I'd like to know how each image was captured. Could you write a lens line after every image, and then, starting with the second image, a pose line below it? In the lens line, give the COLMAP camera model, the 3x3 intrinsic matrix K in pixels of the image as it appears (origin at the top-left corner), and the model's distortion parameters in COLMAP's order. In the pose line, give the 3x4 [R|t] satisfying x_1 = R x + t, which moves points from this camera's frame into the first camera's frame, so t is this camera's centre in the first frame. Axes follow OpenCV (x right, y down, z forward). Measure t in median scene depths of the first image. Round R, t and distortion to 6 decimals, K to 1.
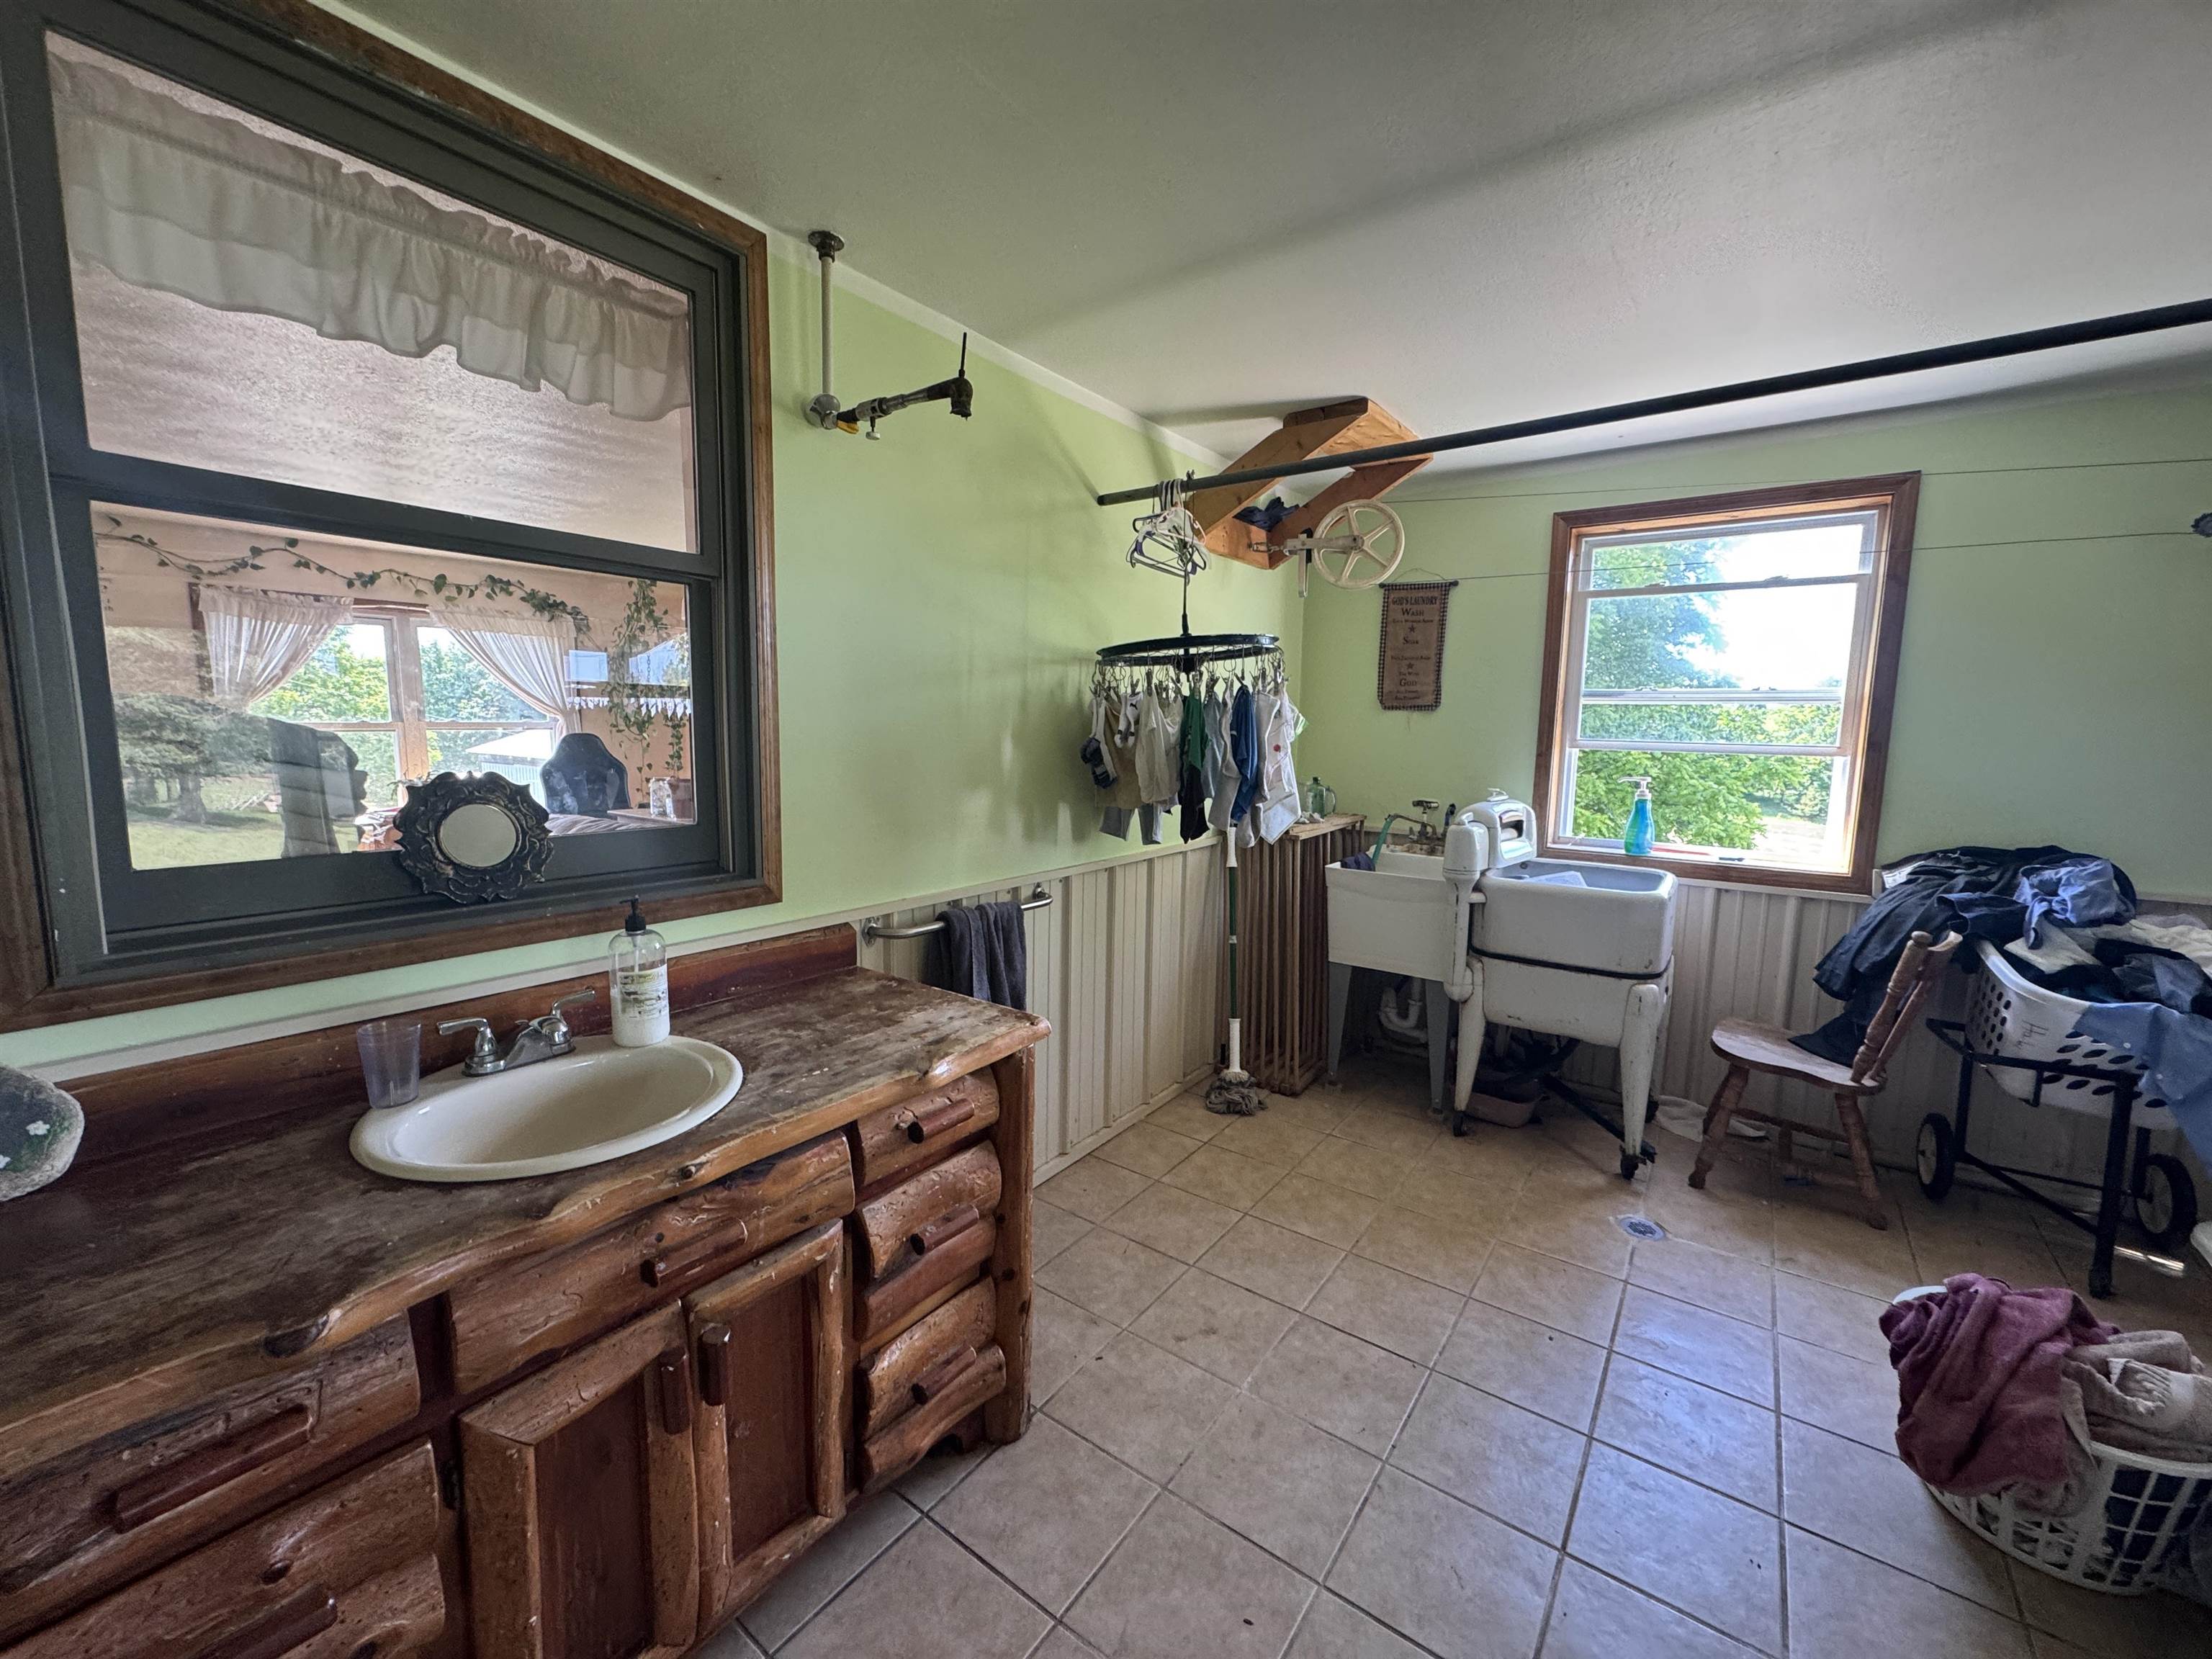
lens RADIAL K [[884.1, 0, 1098.3], [0, 884.1, 826.5], [0, 0, 1]] dist [-0.002414, 0.000386]
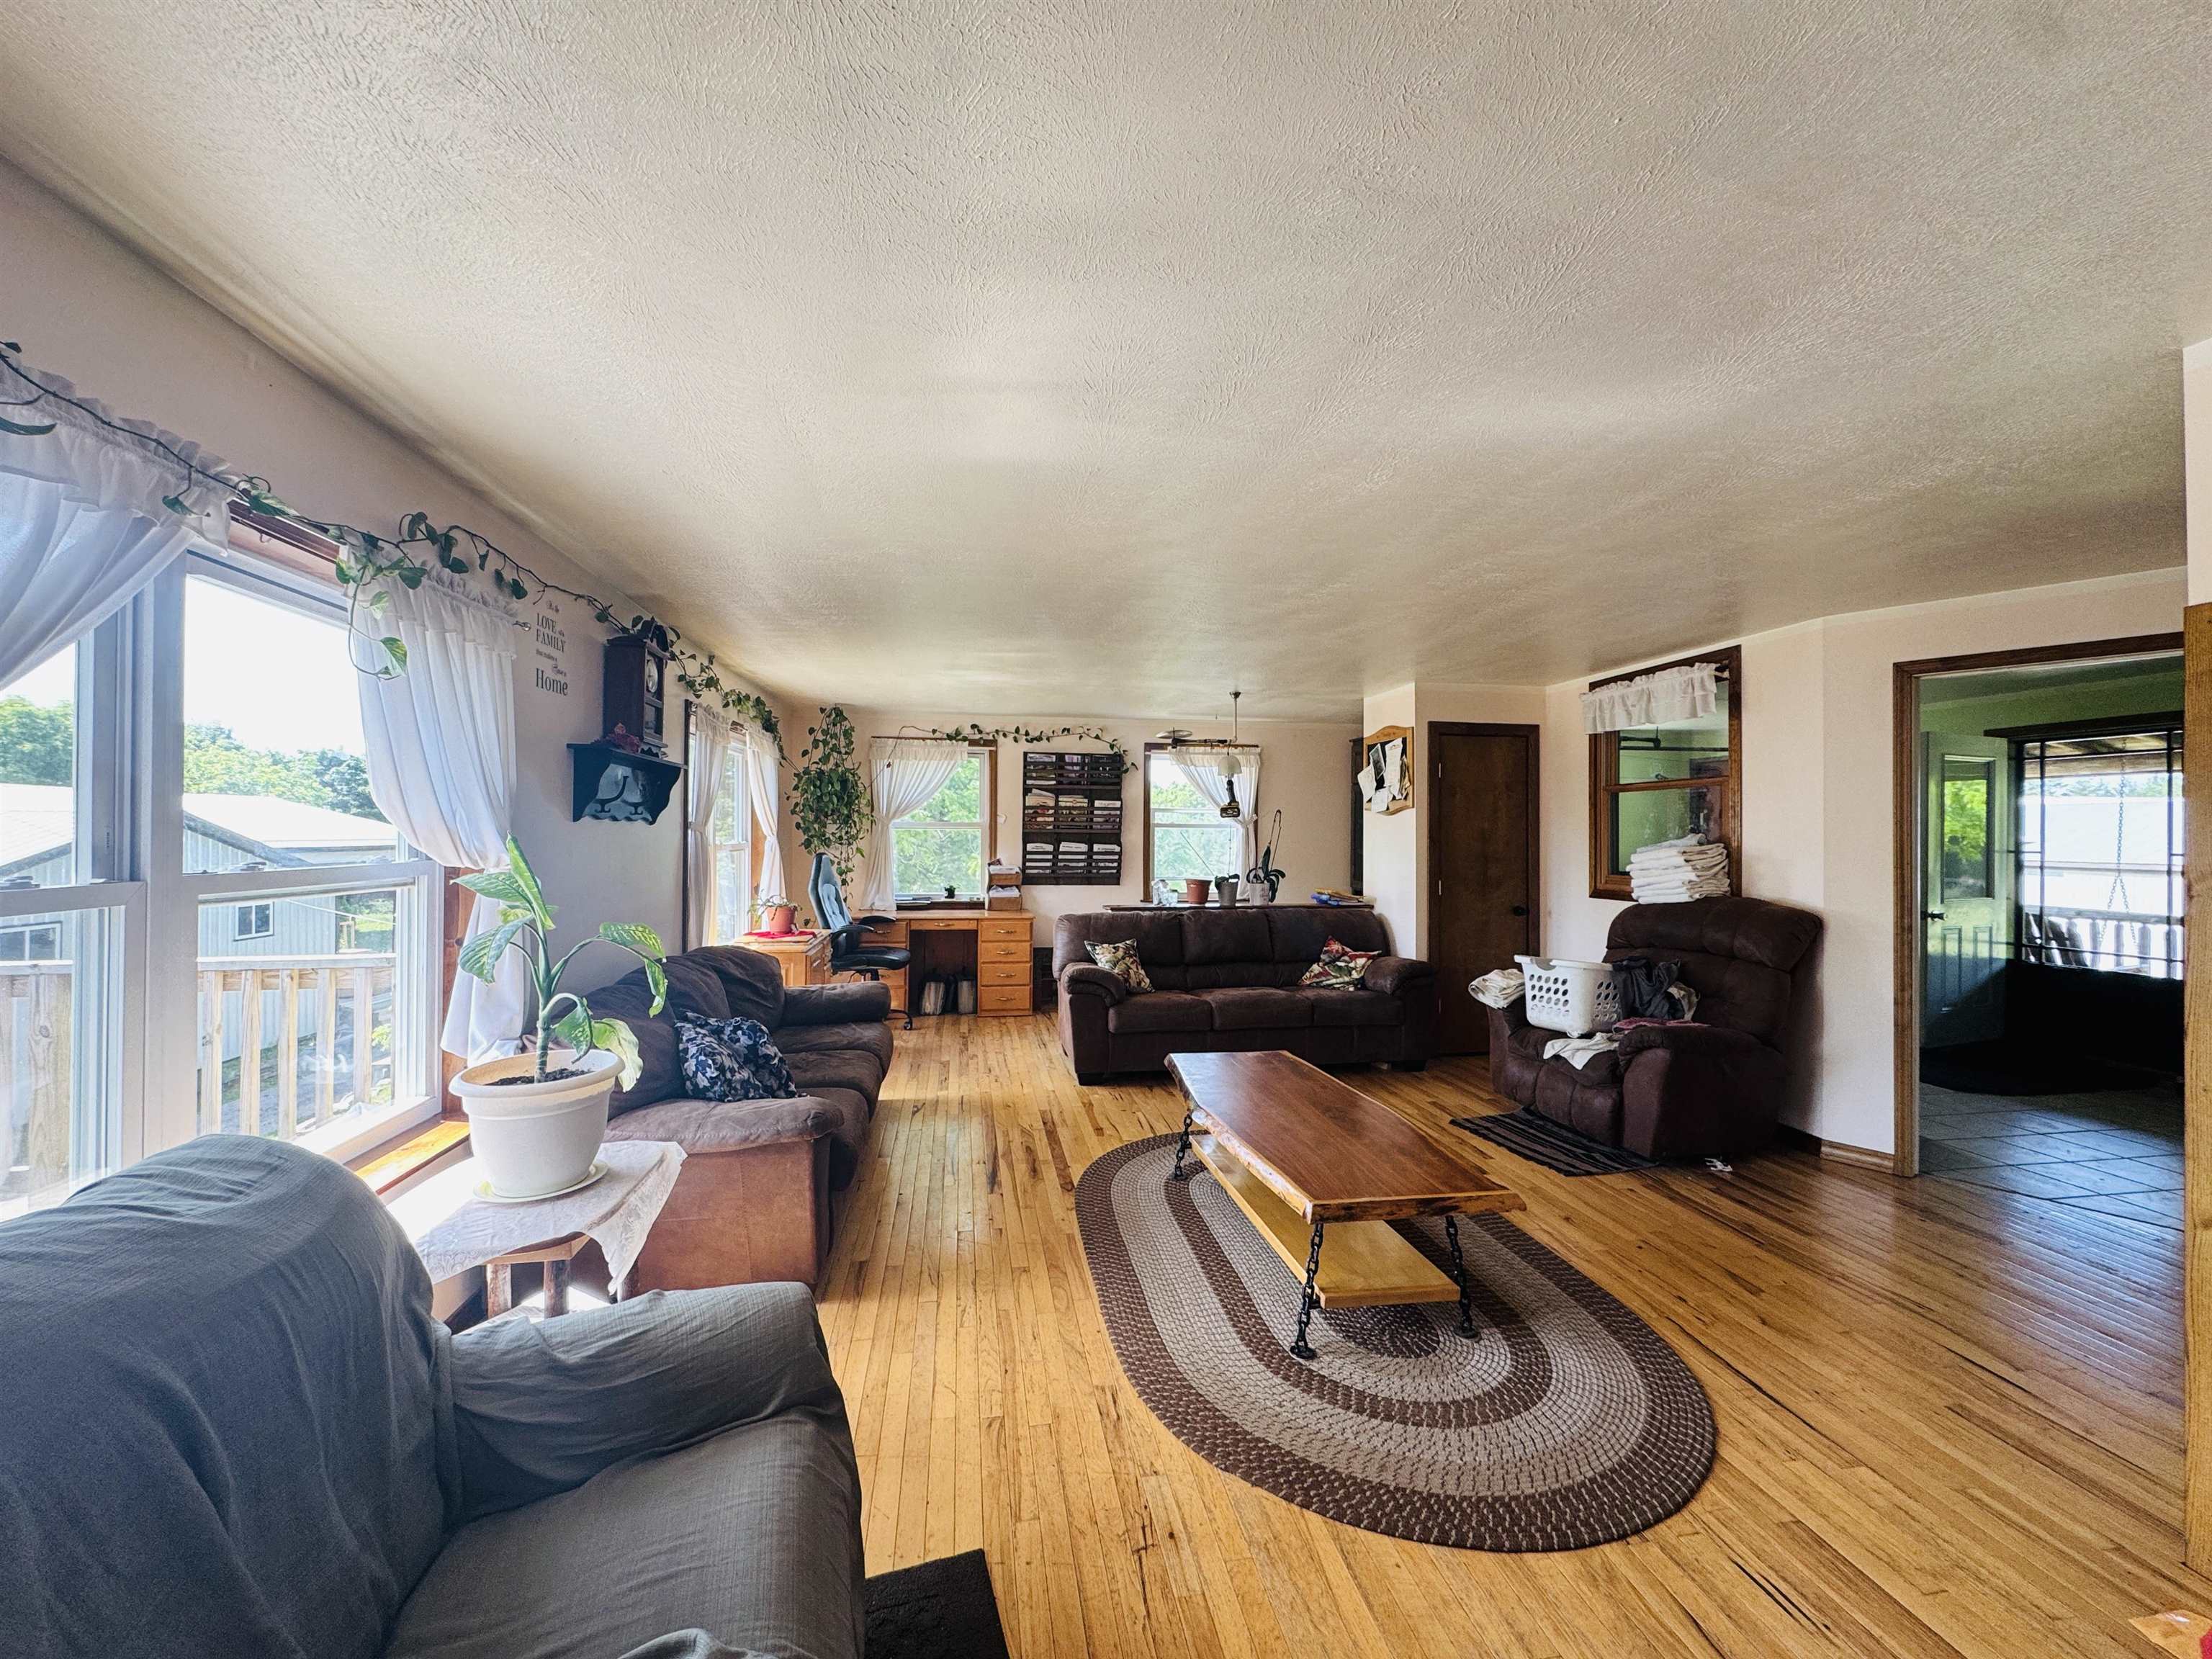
lens RADIAL K [[884.1, 0, 1103.9], [0, 884.1, 818.0], [0, 0, 1]] dist [-0.002414, 0.000386]
pose [[0.699068, 0.001955, 0.715053, -1.247414], [0.086889, 0.992354, -0.087659, -0.031318], [-0.709757, 0.123410, 0.693553, 0.057807]]
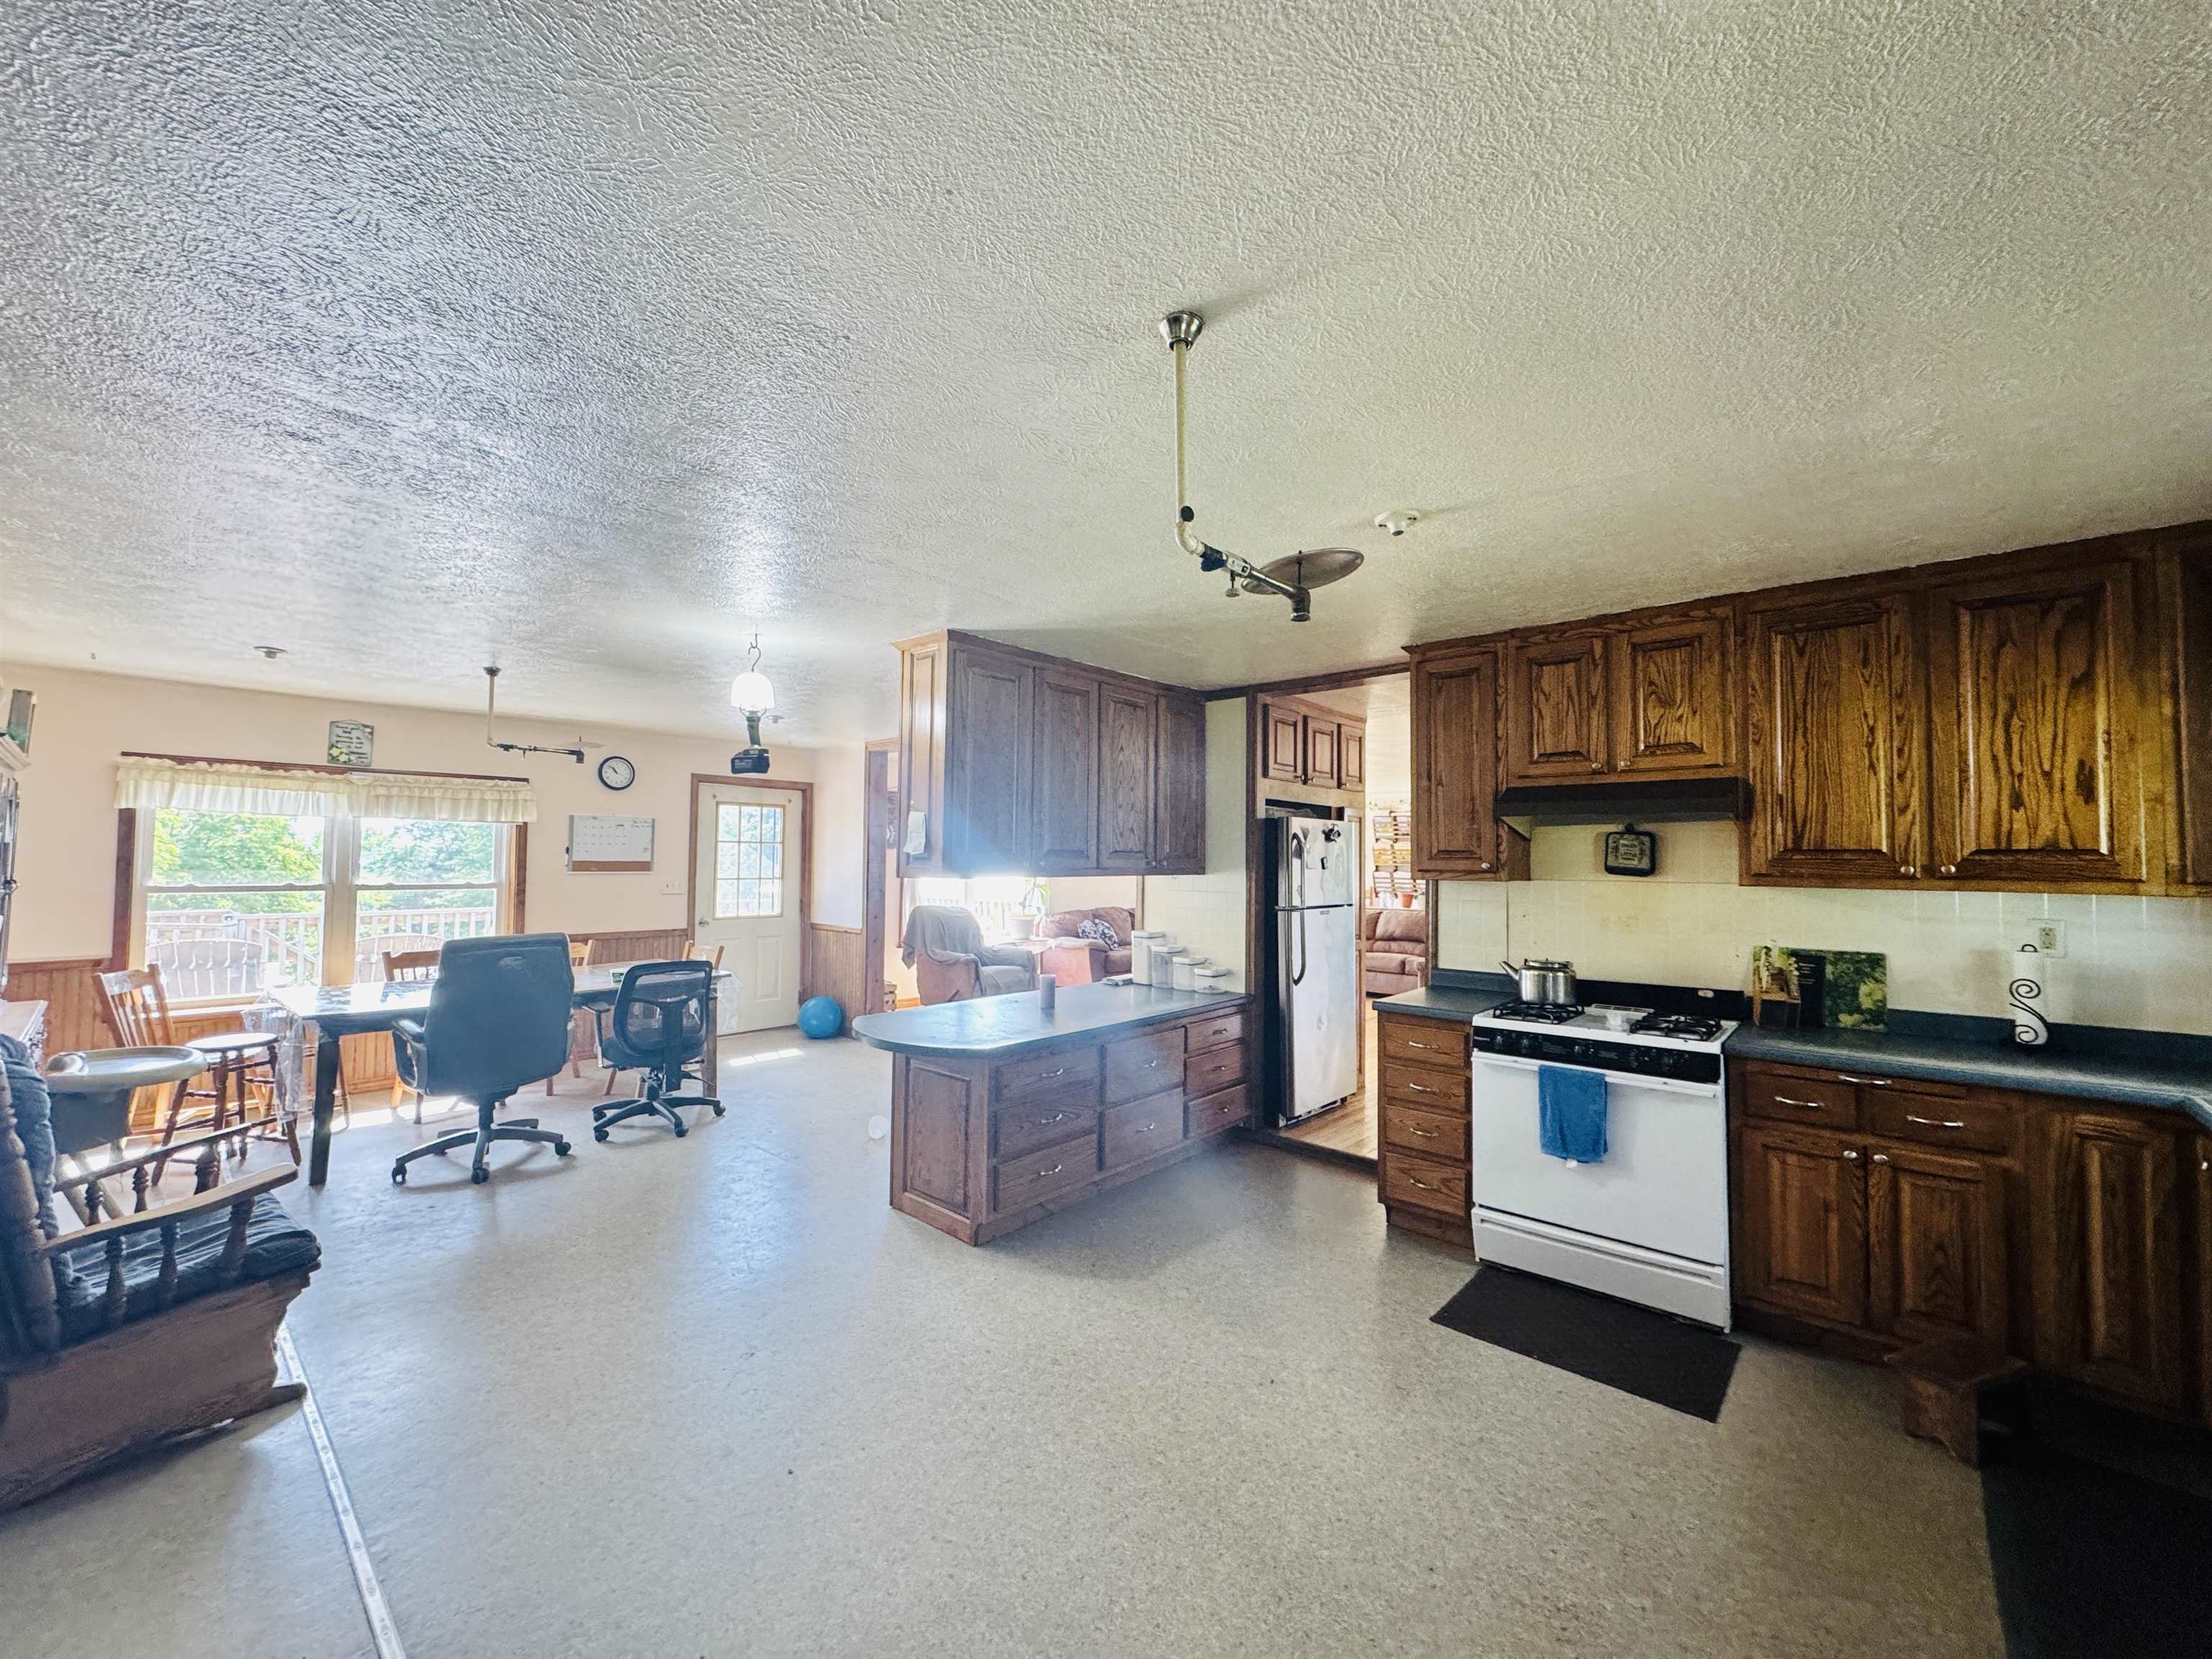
lens RADIAL K [[884.1, 0, 1102.4], [0, 884.1, 827.4], [0, 0, 1]] dist [-0.002414, 0.000386]
pose [[0.995738, -0.007085, -0.091957, -0.828531], [-0.007133, 0.988144, -0.153361, 0.115120], [0.091953, 0.153364, 0.983882, -1.188862]]
